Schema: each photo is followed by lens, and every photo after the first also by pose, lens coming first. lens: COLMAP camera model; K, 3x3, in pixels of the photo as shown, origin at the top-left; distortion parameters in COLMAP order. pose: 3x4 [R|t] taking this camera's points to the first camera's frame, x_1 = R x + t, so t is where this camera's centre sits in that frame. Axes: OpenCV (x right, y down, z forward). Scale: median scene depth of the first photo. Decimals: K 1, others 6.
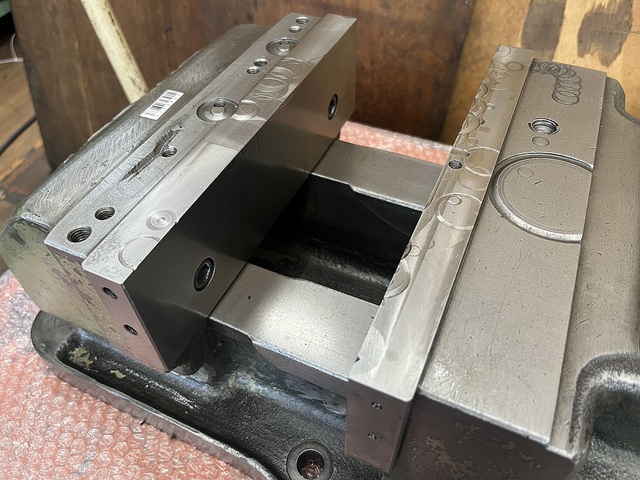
lens RADIAL K [[505.5, 0, 319.5], [0, 505.5, 239.1], [0, 0, 1]] dist [0.033350, -0.082692]
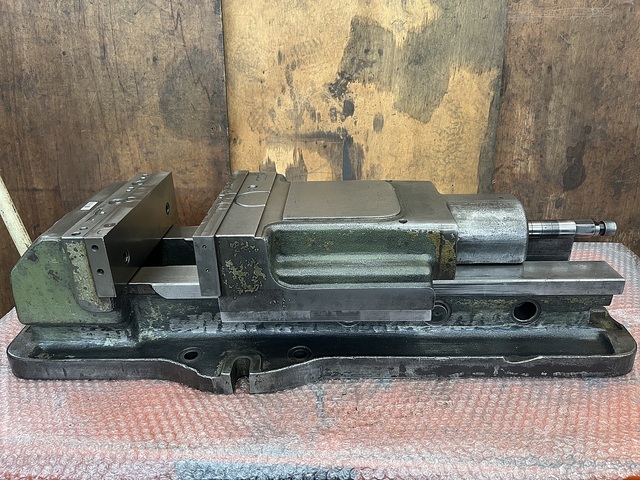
lens RADIAL K [[505.5, 0, 321.9], [0, 505.5, 238.0], [0, 0, 1]] dist [0.033350, -0.082692]
pose [[0.918512, -0.157412, 0.362708, -0.194312], [0.295091, 0.883474, -0.363860, 0.926514], [-0.263167, 0.441242, 0.857933, -1.062017]]
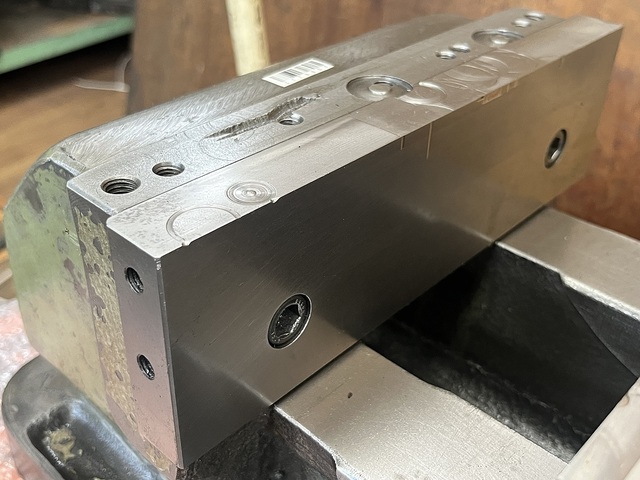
lens RADIAL K [[752.1, 0, 320.4], [0, 752.1, 239.6], [0, 0, 1]] dist [-0.011894, 0.000000]
pose [[0.948948, 0.215511, -0.230332, -0.013206], [-0.266197, 0.938889, -0.218236, 0.135469], [0.169224, 0.268408, 0.948325, 0.138907]]
